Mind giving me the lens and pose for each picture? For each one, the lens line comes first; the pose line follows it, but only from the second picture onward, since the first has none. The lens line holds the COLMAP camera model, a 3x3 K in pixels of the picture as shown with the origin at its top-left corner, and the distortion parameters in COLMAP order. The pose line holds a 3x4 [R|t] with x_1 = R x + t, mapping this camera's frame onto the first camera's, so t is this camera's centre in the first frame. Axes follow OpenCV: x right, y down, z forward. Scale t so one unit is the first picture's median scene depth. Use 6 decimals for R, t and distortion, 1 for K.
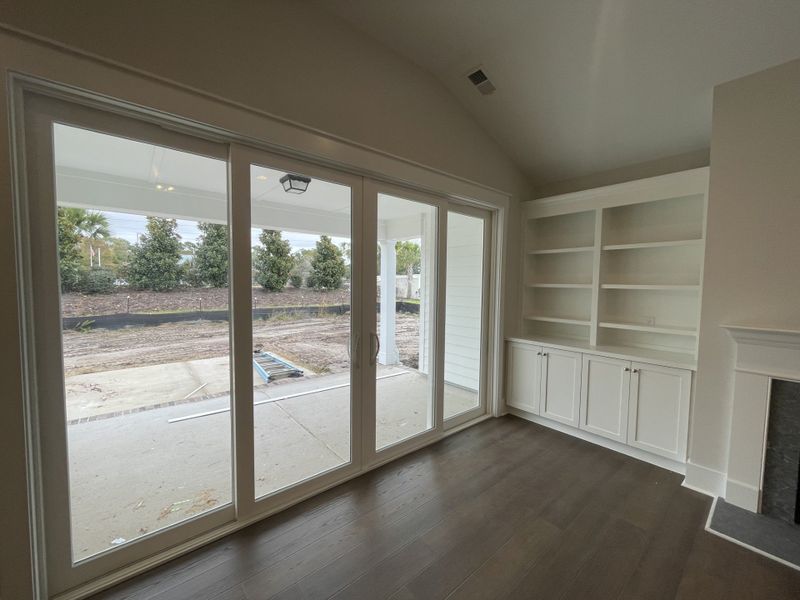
lens RADIAL K [[324.4, 0, 404.1], [0, 324.4, 299.2], [0, 0, 1]] dist [-0.001003, 0.001770]
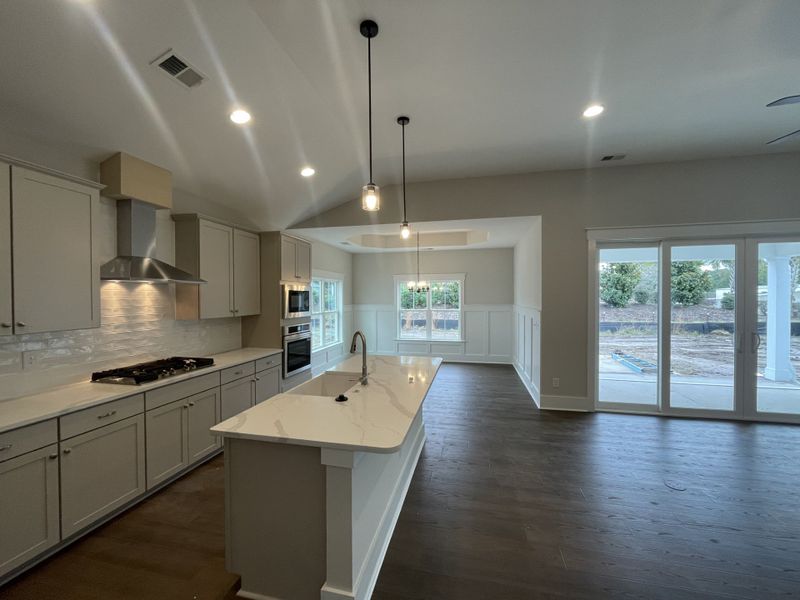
lens RADIAL K [[324.4, 0, 403.5], [0, 324.4, 298.6], [0, 0, 1]] dist [-0.001003, 0.001770]
pose [[0.601134, -0.012458, -0.799051, 0.104315], [-0.027440, 0.998967, -0.036218, 0.030352], [0.798677, 0.043698, 0.600171, -0.929648]]
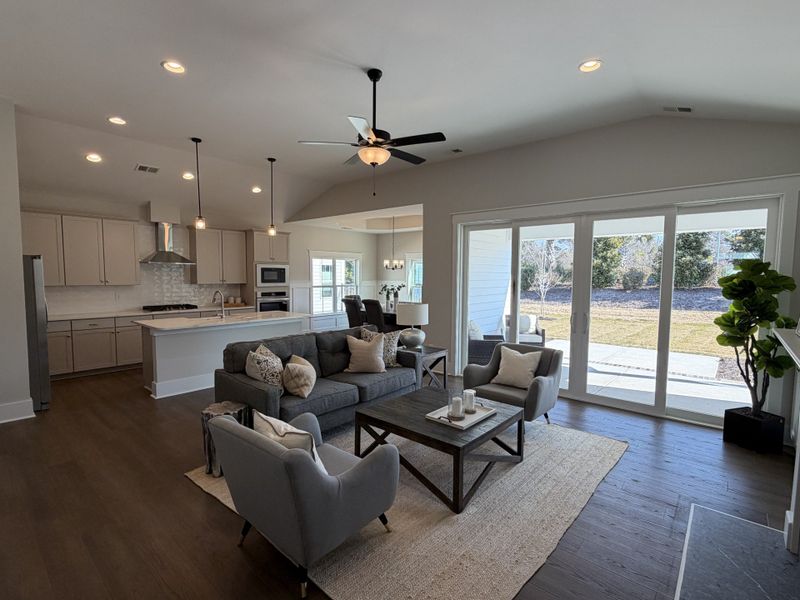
lens RADIAL K [[388.8, 0, 396.2], [0, 388.8, 302.6], [0, 0, 1]] dist [0.002441, 0.002796]
pose [[0.148610, 0.059405, -0.987110, 1.142536], [-0.055753, 0.997110, 0.051613, 0.006663], [0.987323, 0.047364, 0.151493, -0.125598]]
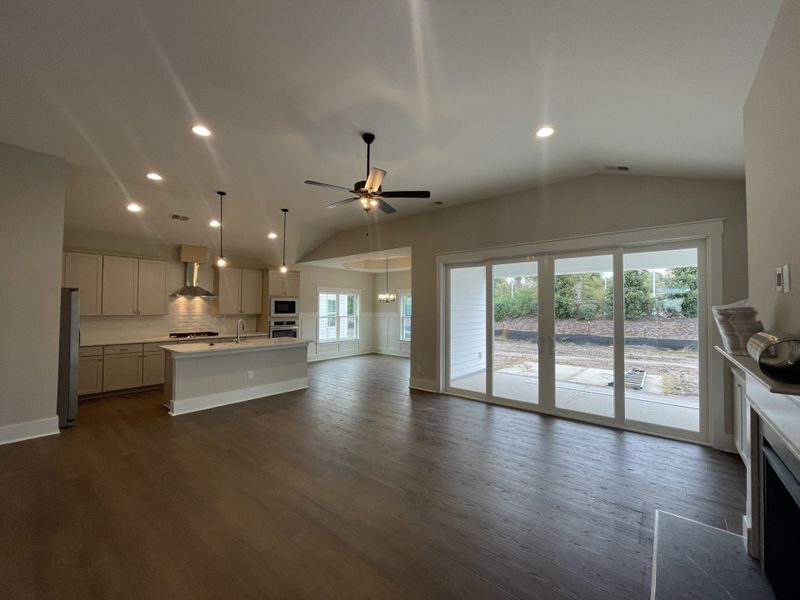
lens RADIAL K [[324.4, 0, 397.7], [0, 324.4, 301.8], [0, 0, 1]] dist [-0.001003, 0.001770]
pose [[0.166073, -0.032952, -0.985563, 1.104871], [-0.052856, 0.997707, -0.042264, 0.021438], [0.984696, 0.059112, 0.163951, -0.104163]]
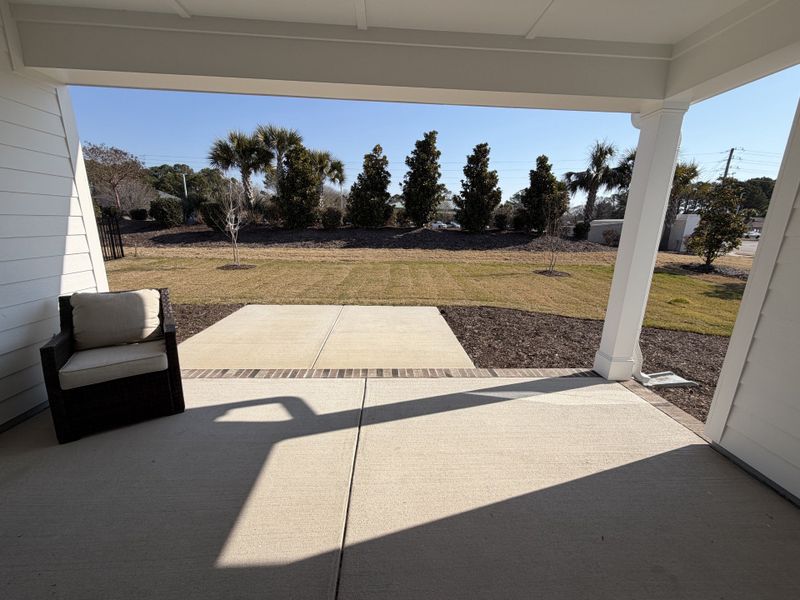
lens RADIAL K [[324.4, 0, 401.7], [0, 324.4, 297.6], [0, 0, 1]] dist [-0.001003, 0.001770]
pose [[0.796863, 0.143576, -0.586852, -0.056563], [-0.046319, 0.983011, 0.177604, 0.011779], [0.602382, -0.114343, 0.789976, 0.754406]]
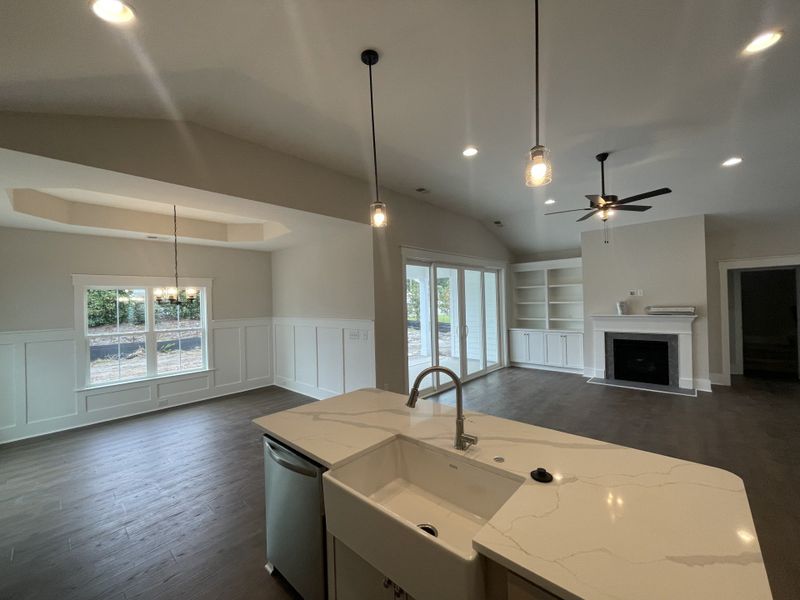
lens RADIAL K [[324.4, 0, 400.7], [0, 324.4, 298.4], [0, 0, 1]] dist [-0.001003, 0.001770]
pose [[0.991070, -0.040508, 0.127040, -0.638644], [0.047829, 0.997334, -0.055113, 0.006213], [-0.124469, 0.060697, 0.990365, -1.013655]]
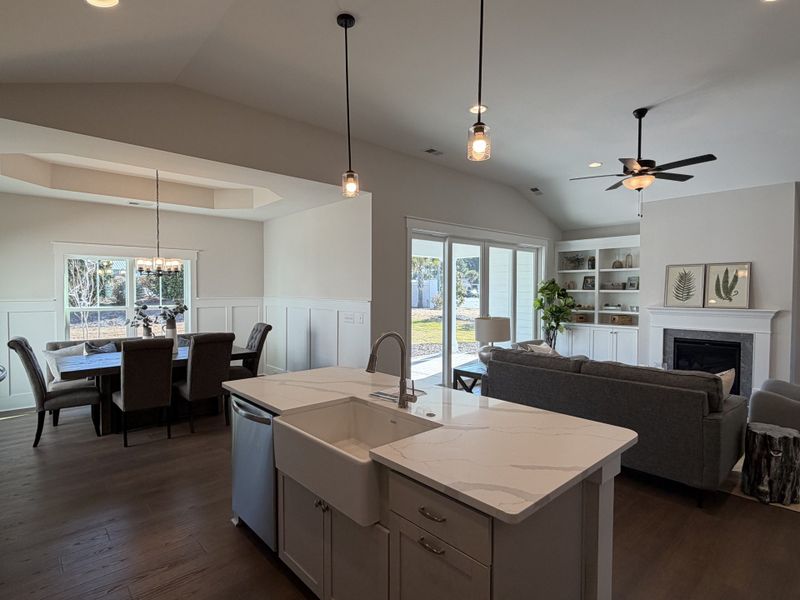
lens RADIAL K [[427.1, 0, 402.4], [0, 427.1, 299.2], [0, 0, 1]] dist [0.005742, -0.002831]
pose [[0.999305, -0.012413, 0.035154, -0.524015], [0.013381, 0.999534, -0.027432, 0.051452], [-0.034797, 0.027883, 0.999005, -1.211933]]
